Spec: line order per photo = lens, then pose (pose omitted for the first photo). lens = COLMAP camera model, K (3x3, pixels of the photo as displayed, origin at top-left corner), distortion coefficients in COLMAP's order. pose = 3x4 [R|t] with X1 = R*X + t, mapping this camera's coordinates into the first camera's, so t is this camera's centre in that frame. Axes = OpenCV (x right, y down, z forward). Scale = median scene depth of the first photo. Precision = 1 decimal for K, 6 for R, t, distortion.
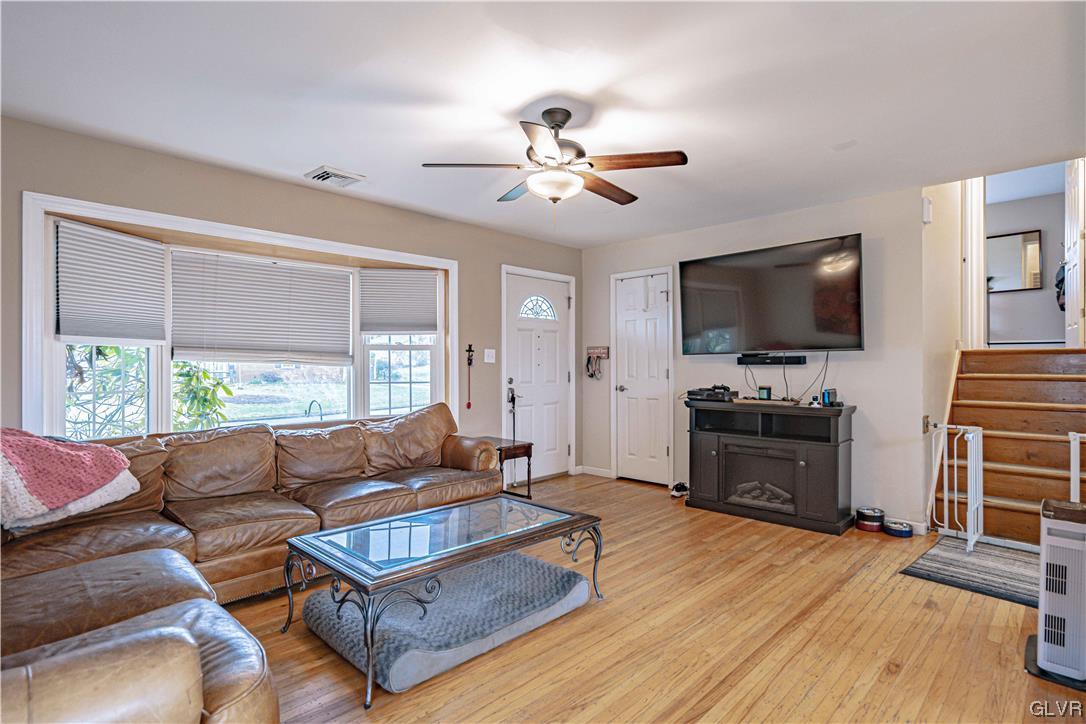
lens RADIAL K [[549.0, 0, 543.0], [0, 549.0, 362.0], [0, 0, 1]] dist [-0.004514, 0.000279]
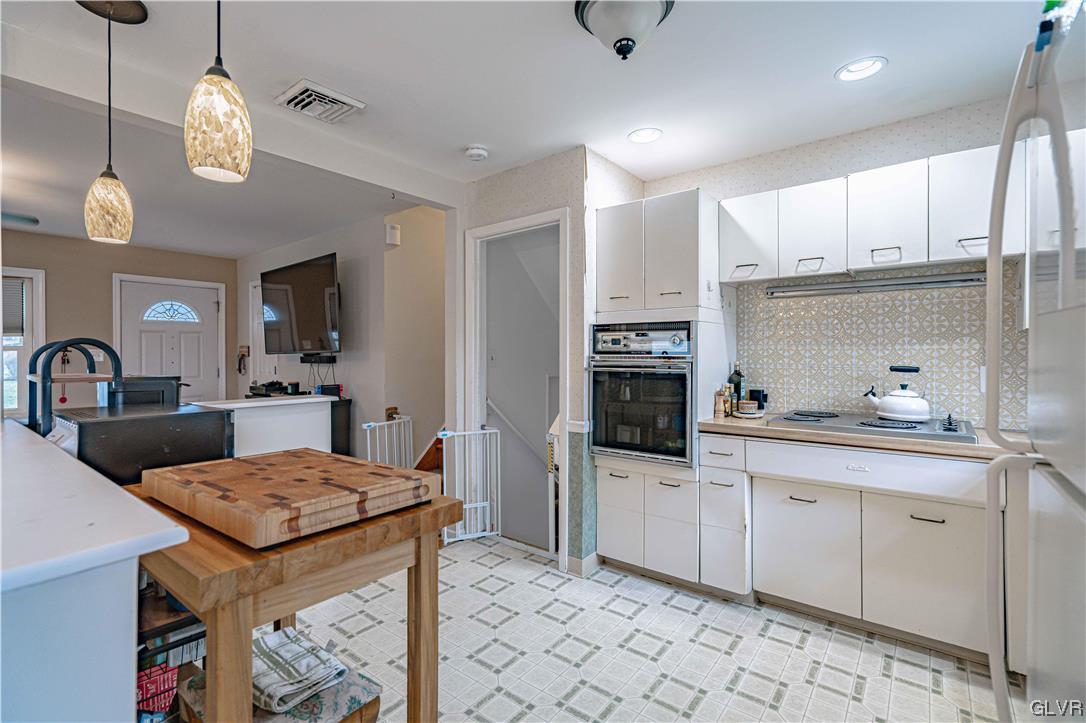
lens RADIAL K [[497.6, 0, 534.8], [0, 497.6, 352.1], [0, 0, 1]] dist [-0.000755, 0.000304]
pose [[0.996566, -0.002662, 0.082765, 0.917017], [0.002888, 0.999992, -0.002616, -0.016921], [-0.082758, 0.002846, 0.996566, -0.095353]]
